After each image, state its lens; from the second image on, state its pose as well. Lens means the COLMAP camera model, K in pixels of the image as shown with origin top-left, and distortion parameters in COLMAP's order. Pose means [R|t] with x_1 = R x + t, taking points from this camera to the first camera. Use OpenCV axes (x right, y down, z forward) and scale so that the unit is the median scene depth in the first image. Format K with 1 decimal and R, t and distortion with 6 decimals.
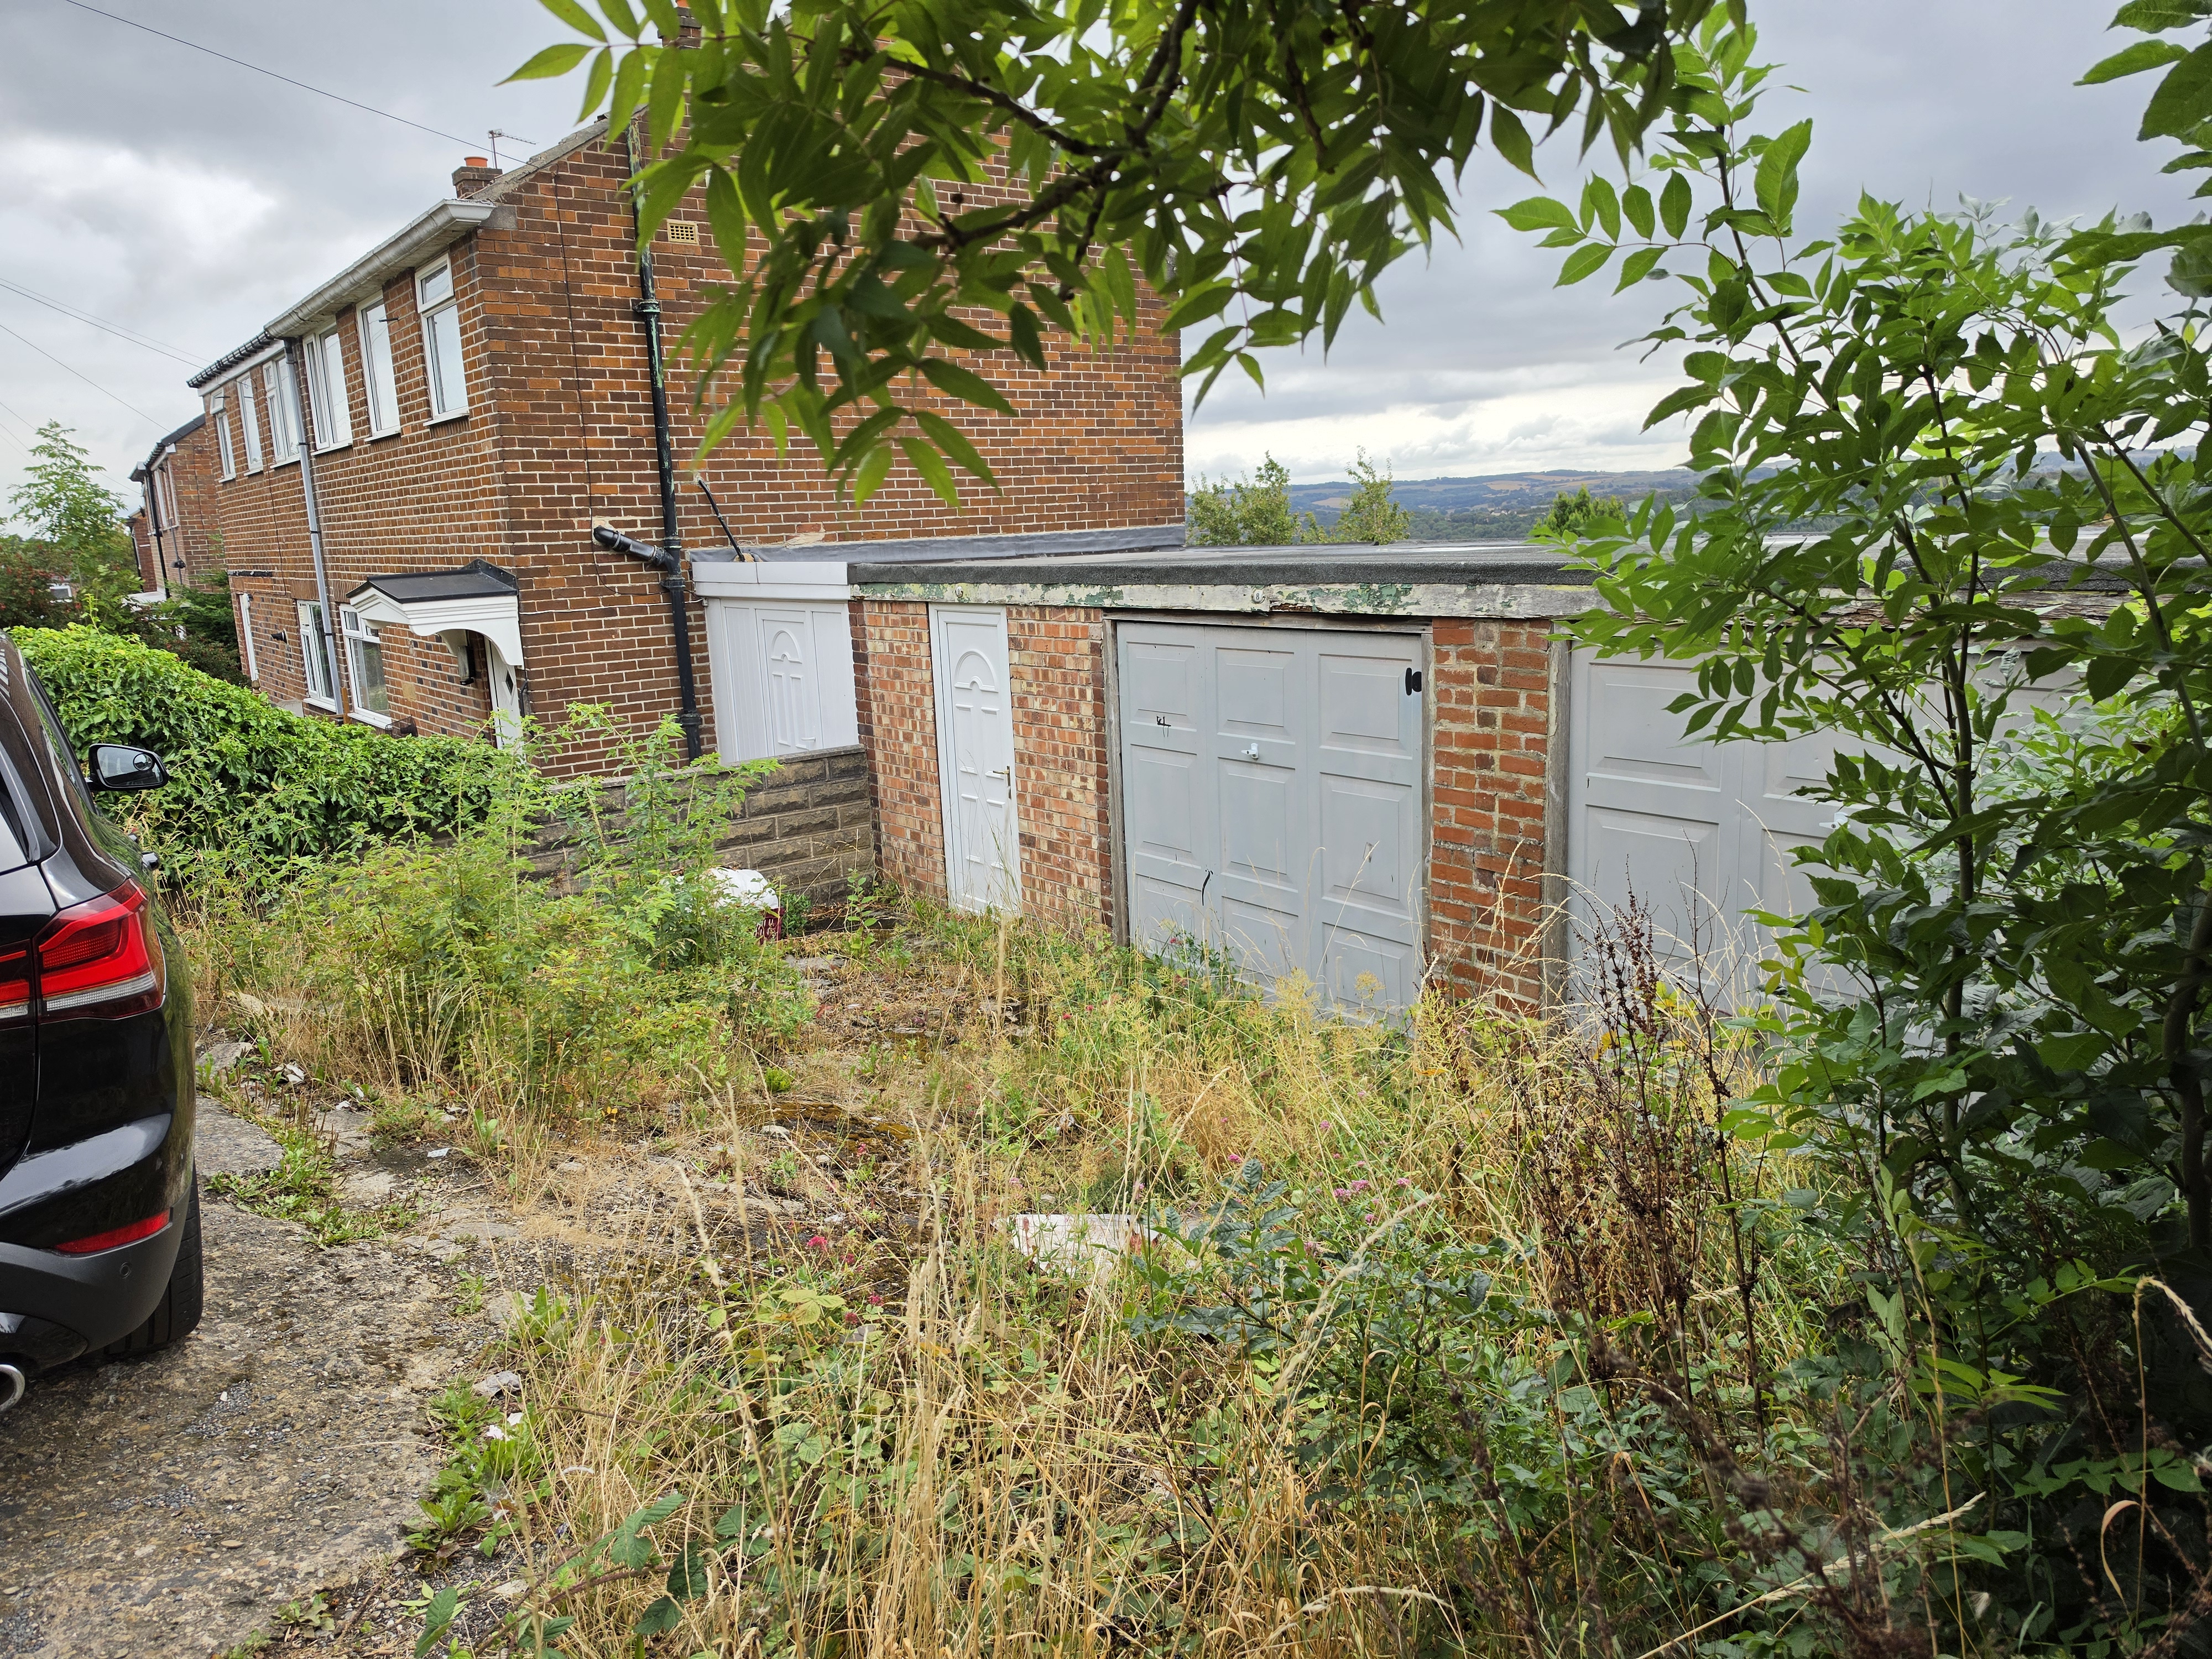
lens RADIAL K [[1515.4, 0, 1092.6], [0, 1515.4, 823.4], [0, 0, 1]] dist [0.172617, -0.349386]
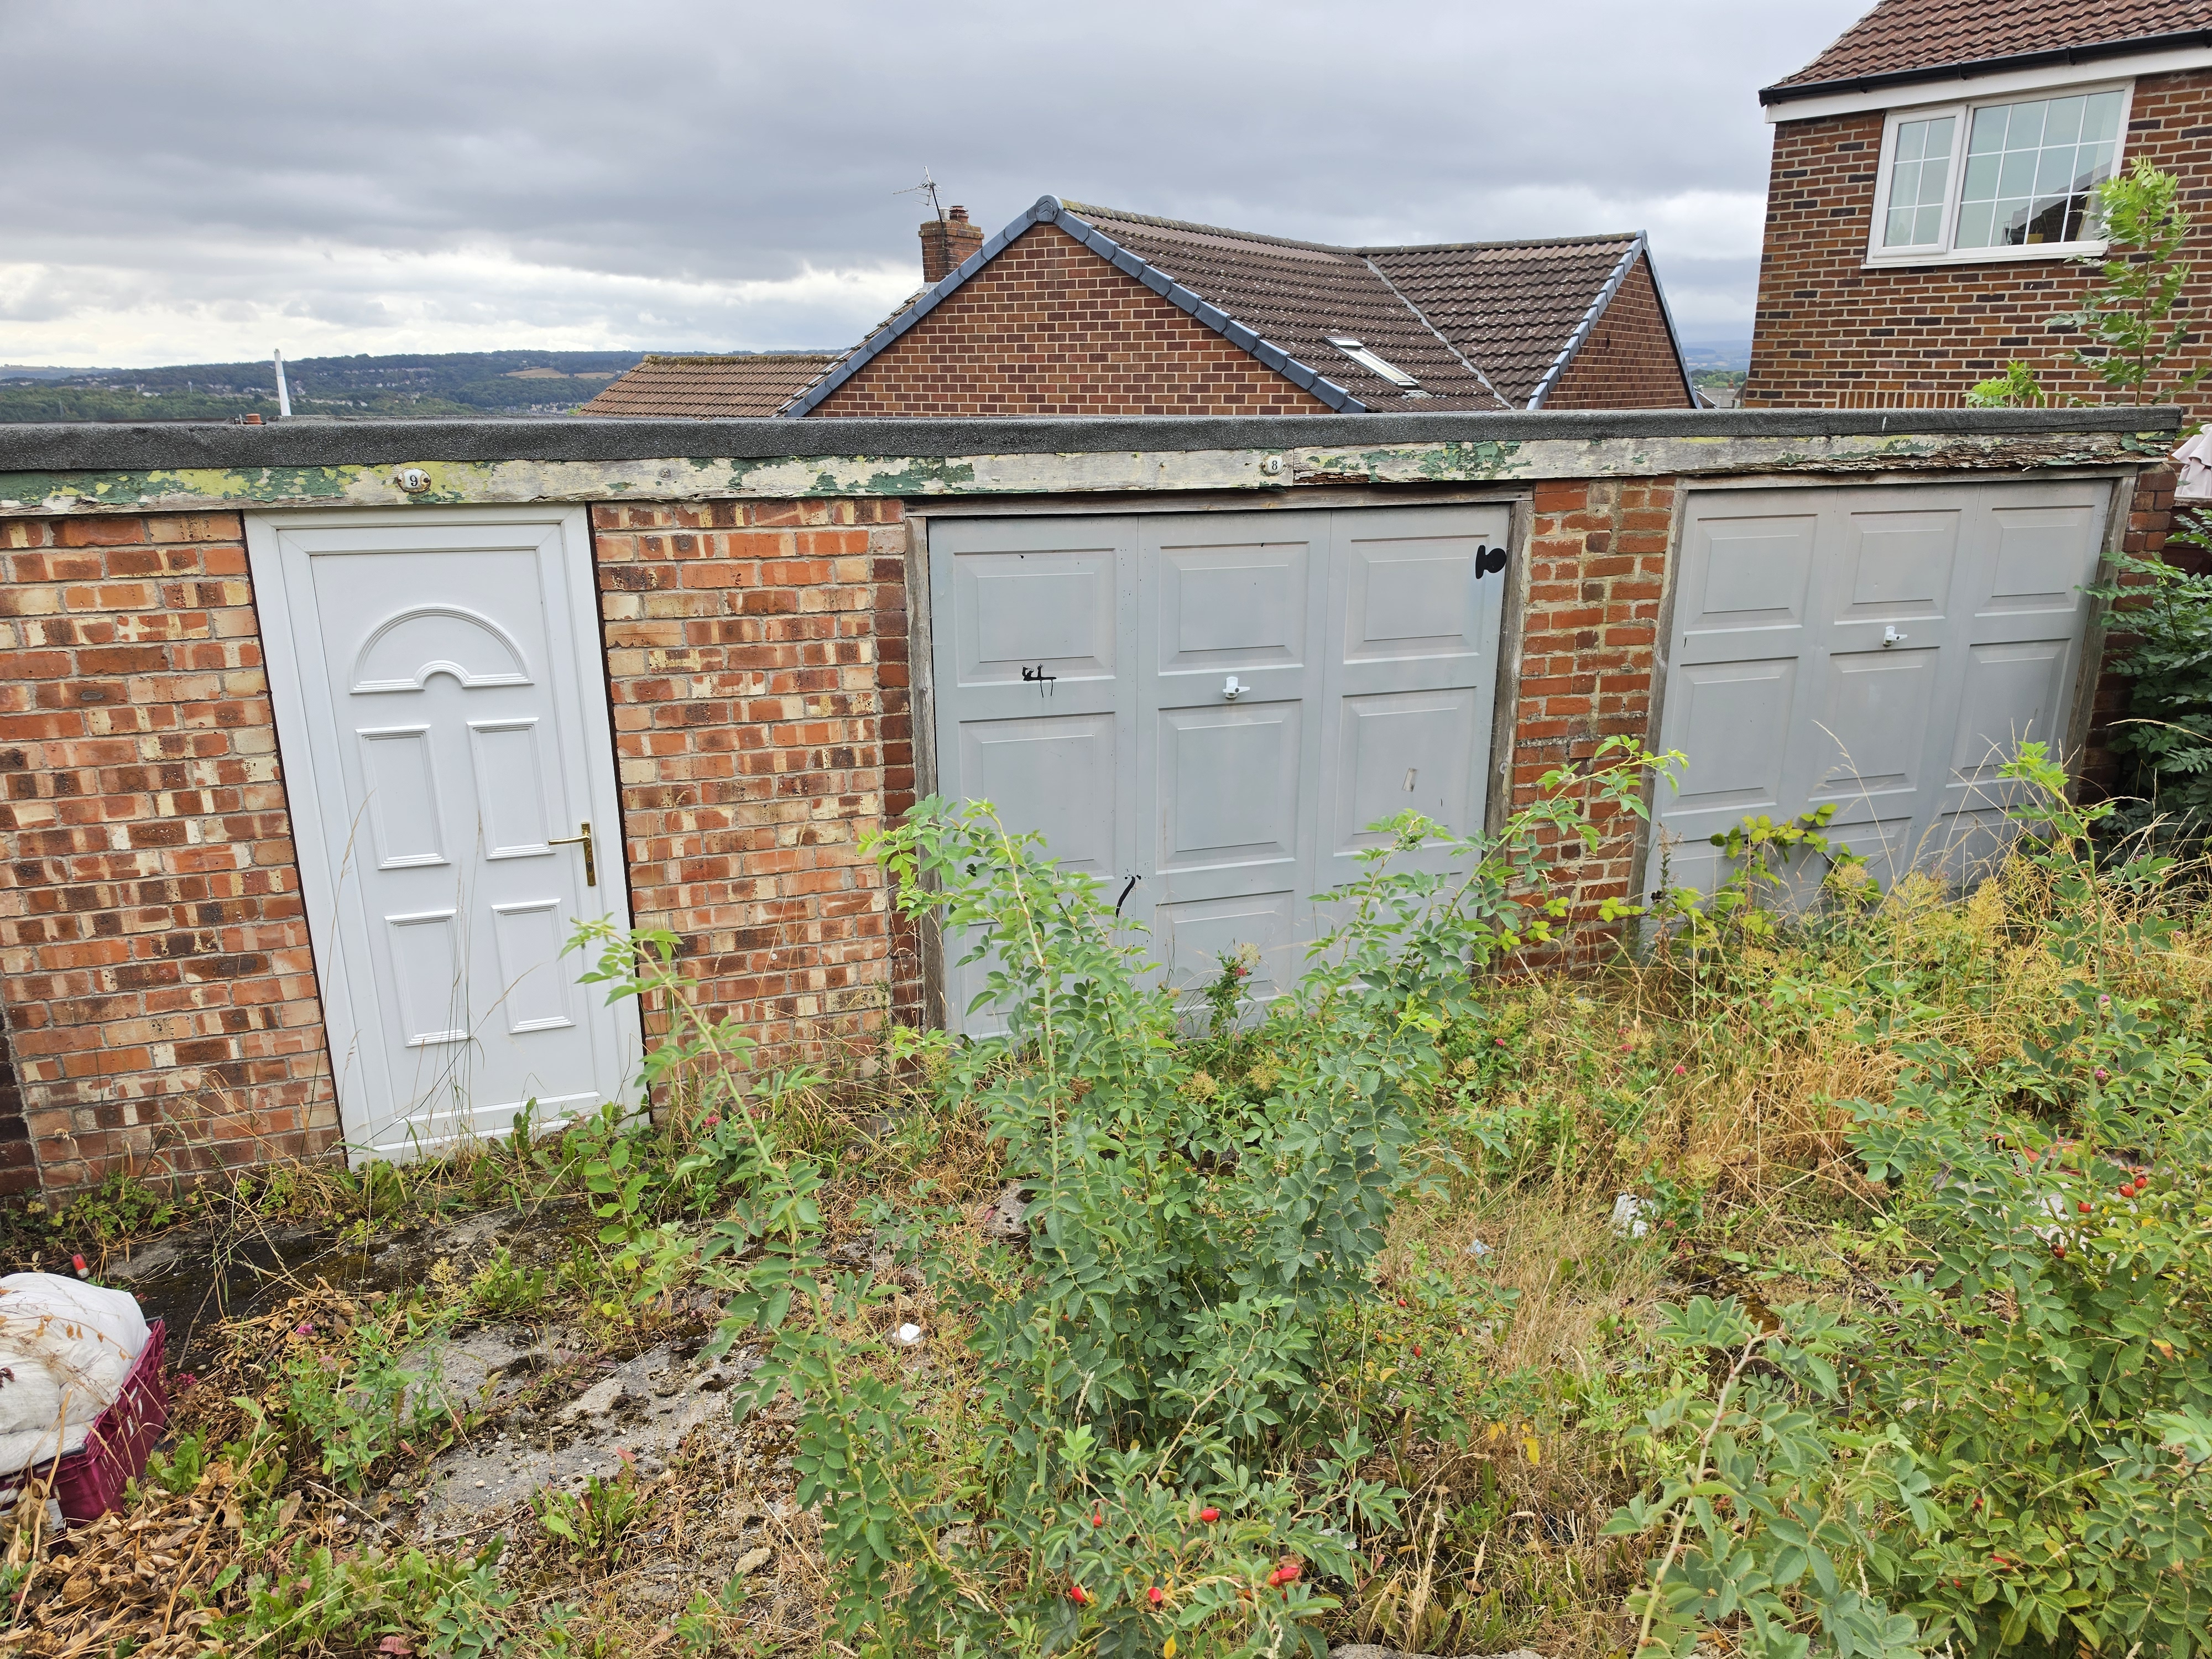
lens RADIAL K [[1524.8, 0, 1116.2], [0, 1524.8, 857.6], [0, 0, 1]] dist [0.114625, -0.192170]
pose [[0.315759, -0.237167, 0.918721, -0.614463], [0.175404, 0.966159, 0.189128, -0.120077], [-0.932486, 0.101428, 0.346673, 0.835529]]
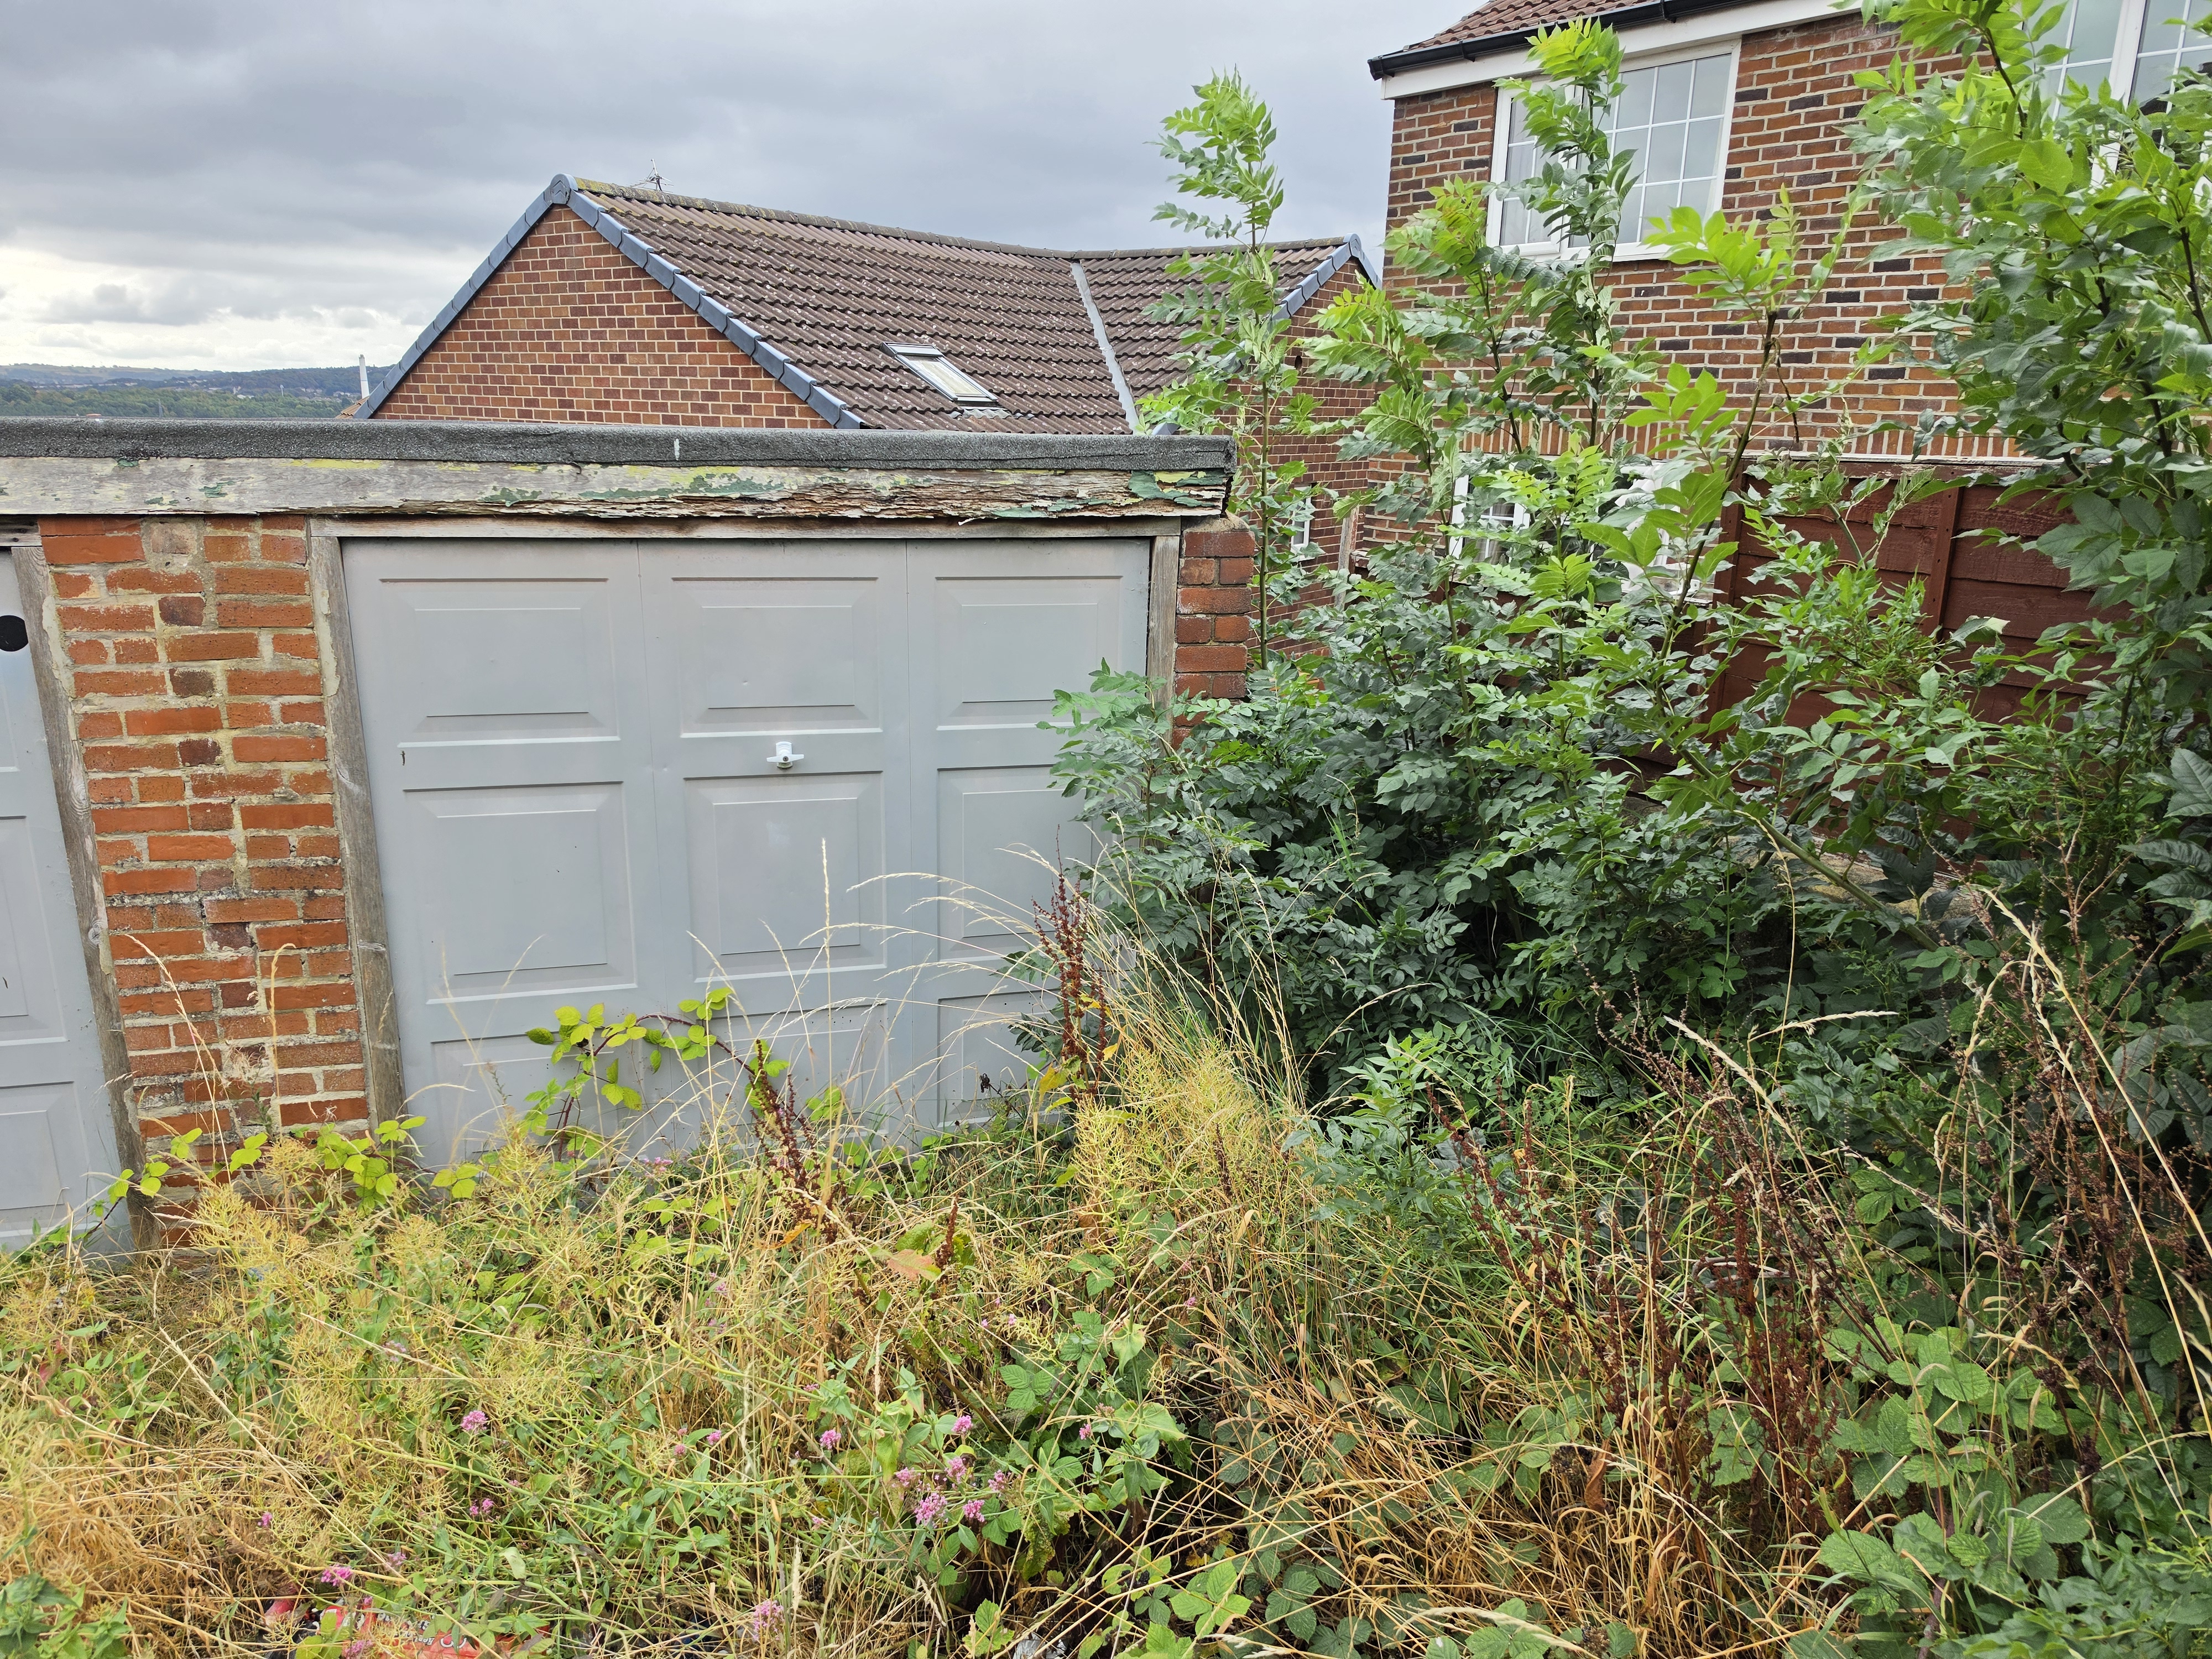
lens RADIAL K [[1522.8, 0, 1088.1], [0, 1522.8, 856.9], [0, 0, 1]] dist [0.104770, -0.166032]
pose [[0.373585, -0.213591, 0.902670, -0.156842], [0.149471, 0.974273, 0.168673, -0.044492], [-0.915474, 0.071909, 0.395900, 0.377093]]
